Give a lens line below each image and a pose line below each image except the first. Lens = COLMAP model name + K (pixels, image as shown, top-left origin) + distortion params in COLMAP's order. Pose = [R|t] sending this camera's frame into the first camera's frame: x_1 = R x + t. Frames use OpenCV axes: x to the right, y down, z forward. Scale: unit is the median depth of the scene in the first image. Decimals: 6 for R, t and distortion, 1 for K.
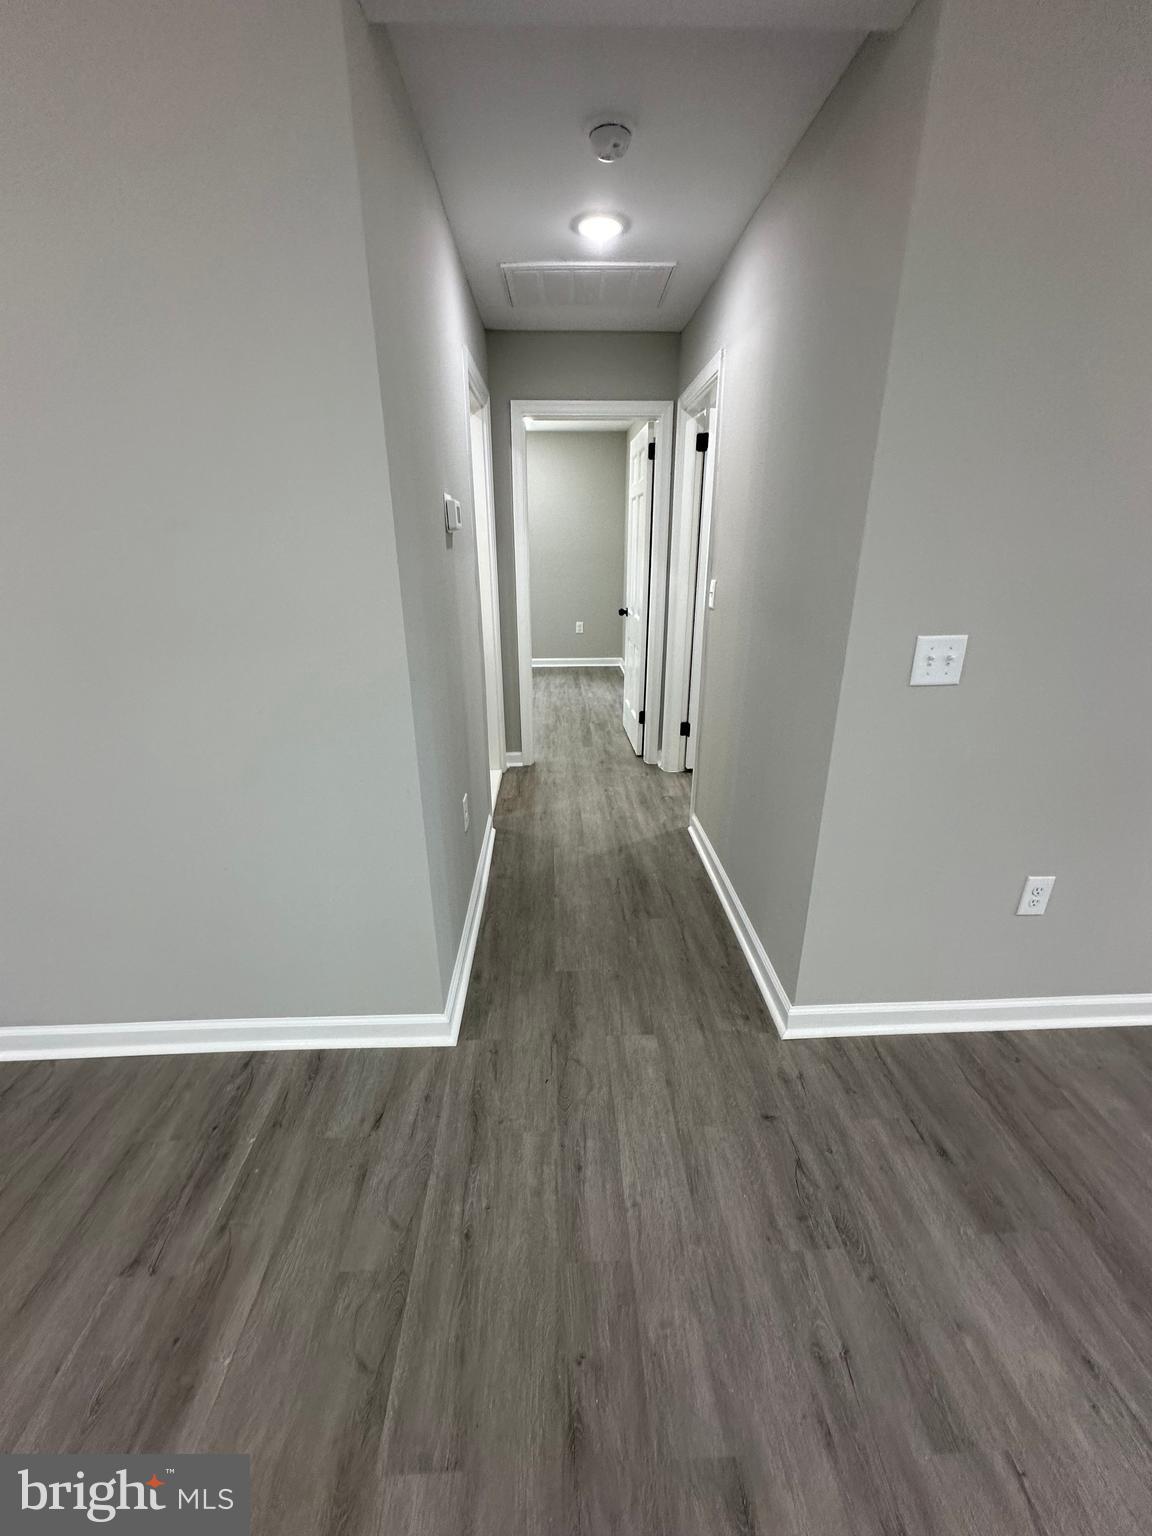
lens RADIAL K [[608.5, 0, 576.0], [0, 608.5, 768.0], [0, 0, 1]] dist [-0.002890, -0.000109]
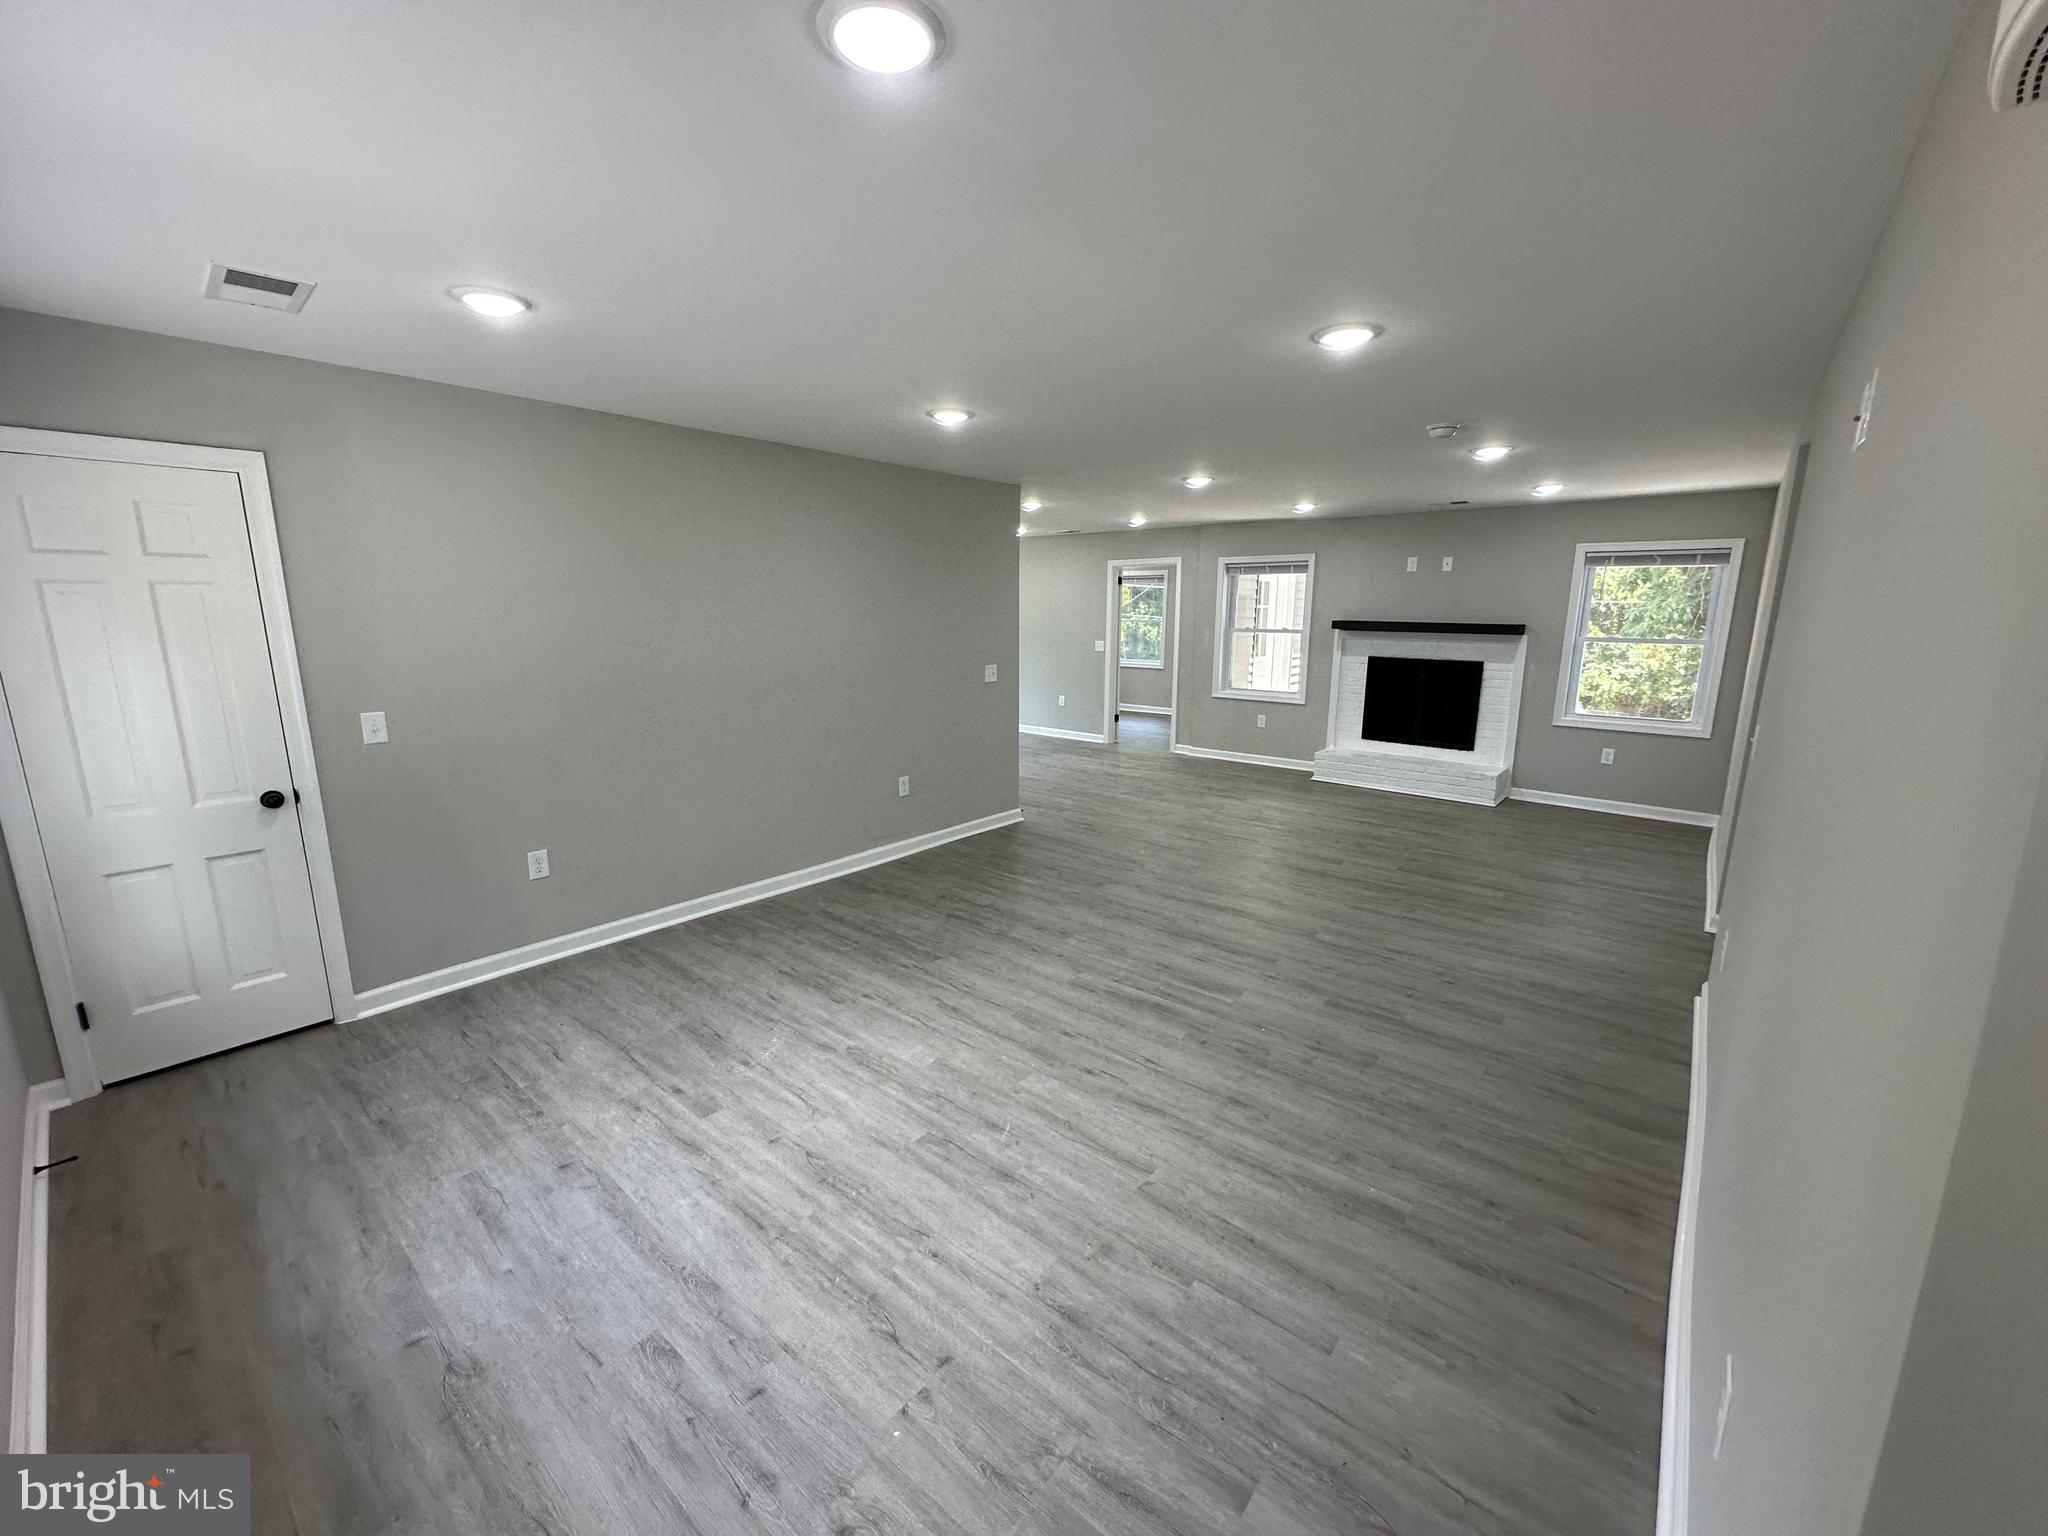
lens RADIAL K [[811.3, 0, 1024.0], [0, 811.3, 768.0], [0, 0, 1]] dist [-0.002890, -0.000109]
pose [[-0.670999, 0.148035, -0.726530, 1.557159], [-0.263207, 0.868493, 0.420051, -0.229828], [0.693168, 0.473081, -0.543794, 0.404674]]
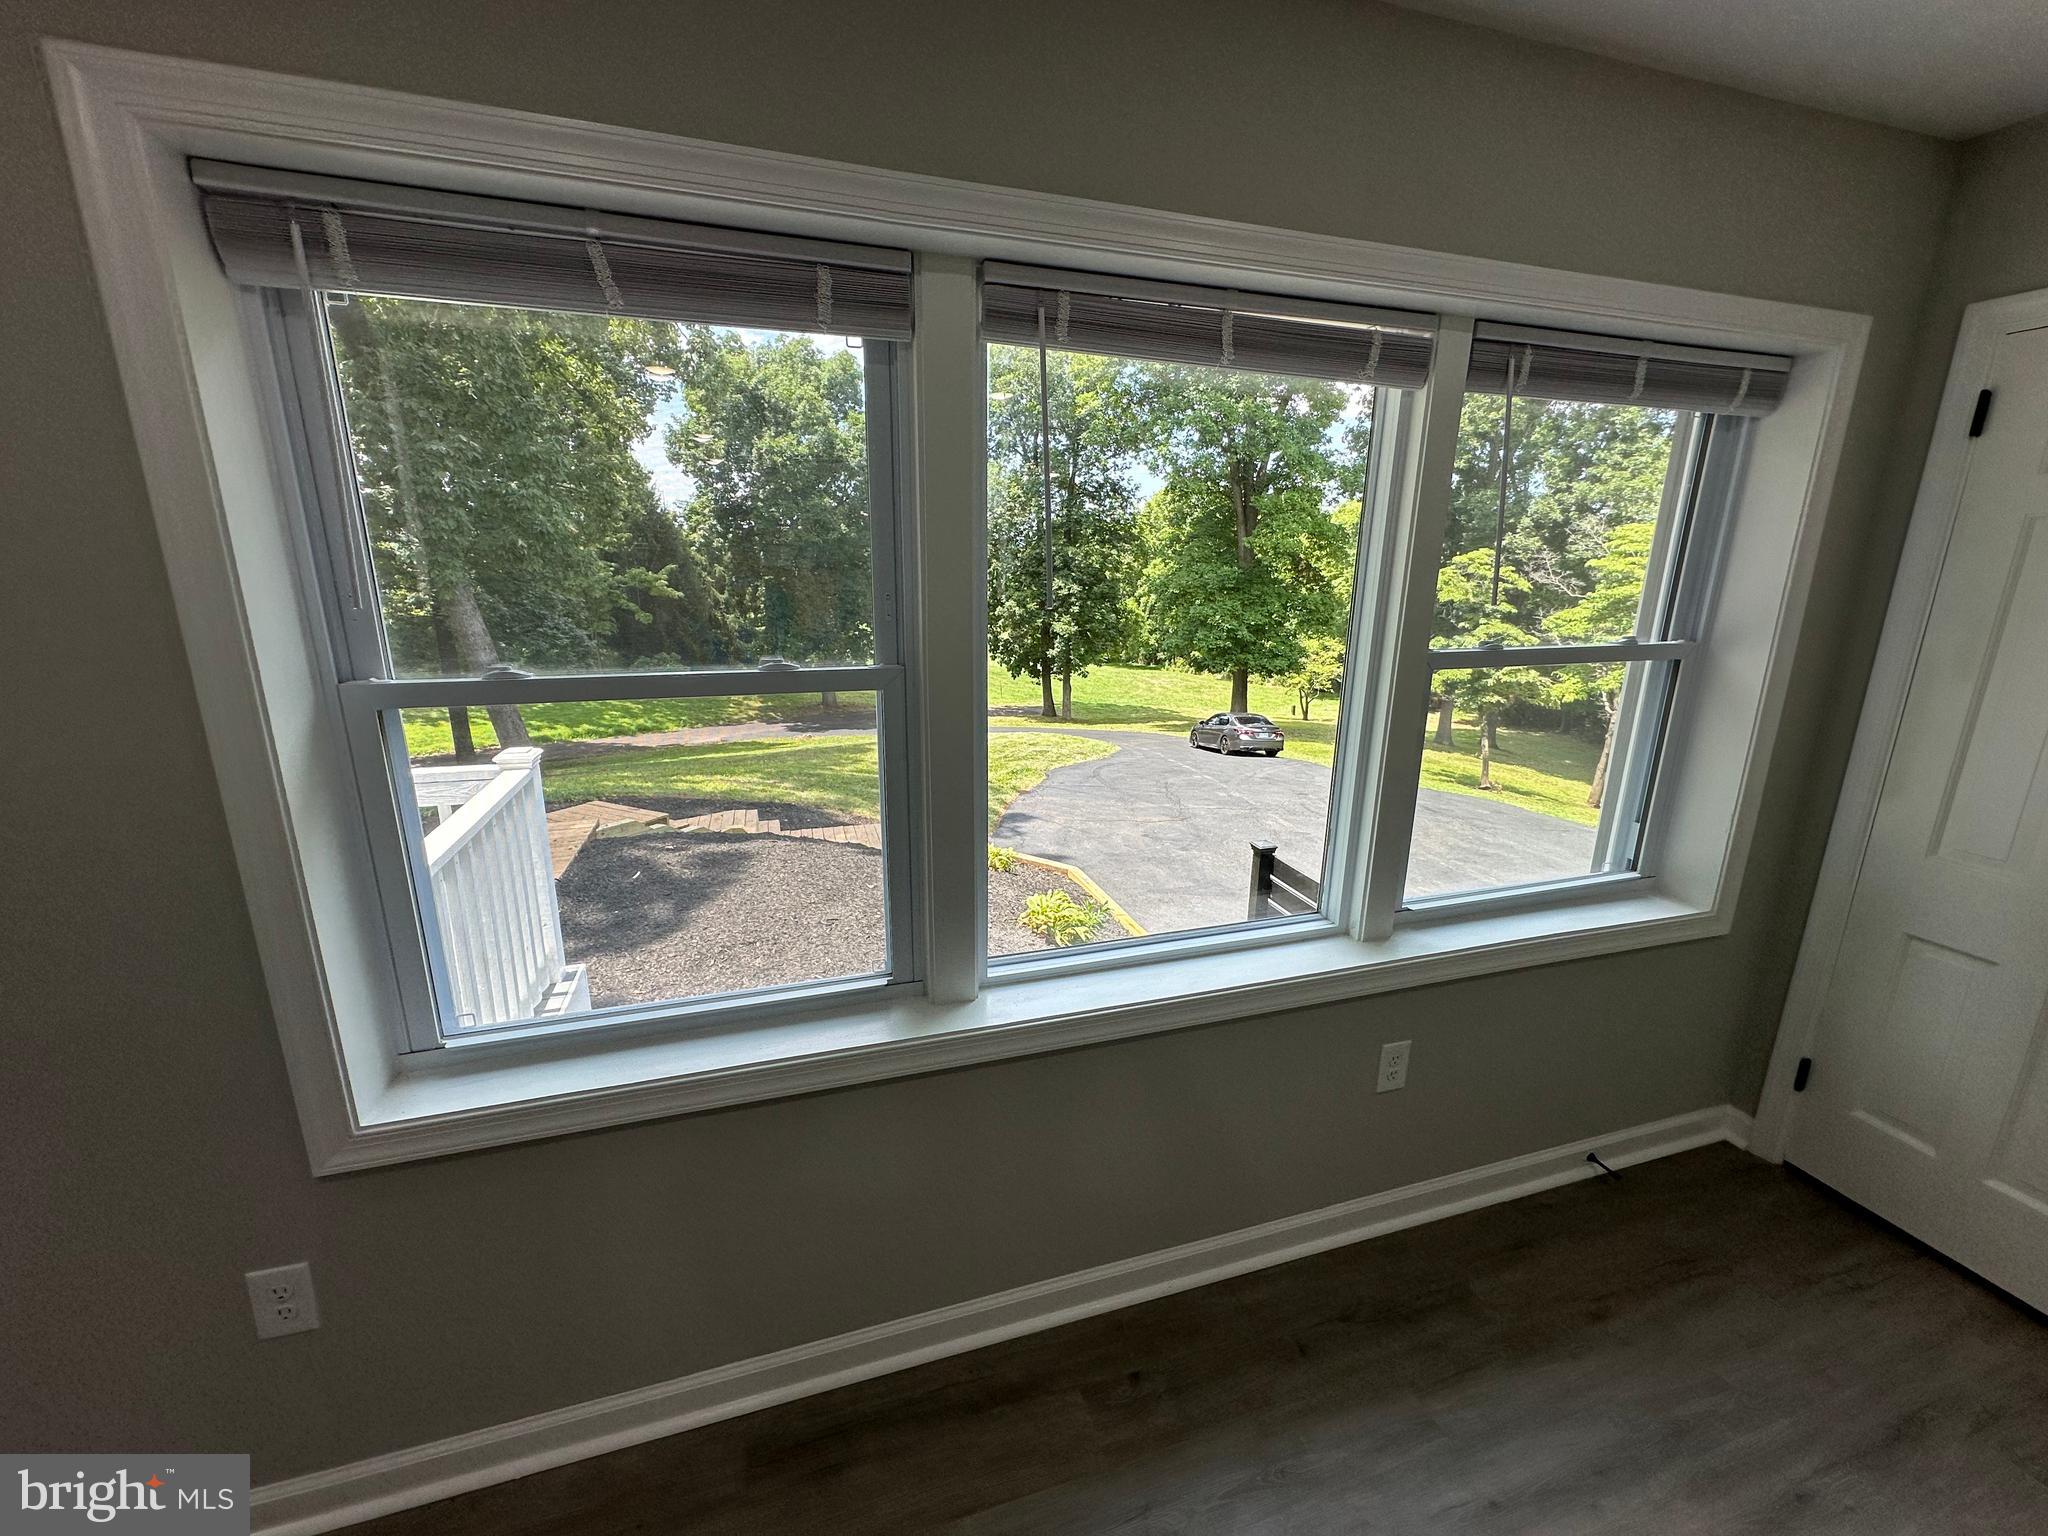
lens RADIAL K [[817.4, 0, 1024.0], [0, 817.4, 768.0], [0, 0, 1]] dist [0.001978, 0.000304]
pose [[-0.265162, -0.233575, 0.935485, 1.231574], [0.332555, 0.888527, 0.316113, -0.048950], [-0.905039, 0.394921, -0.157927, -0.022528]]
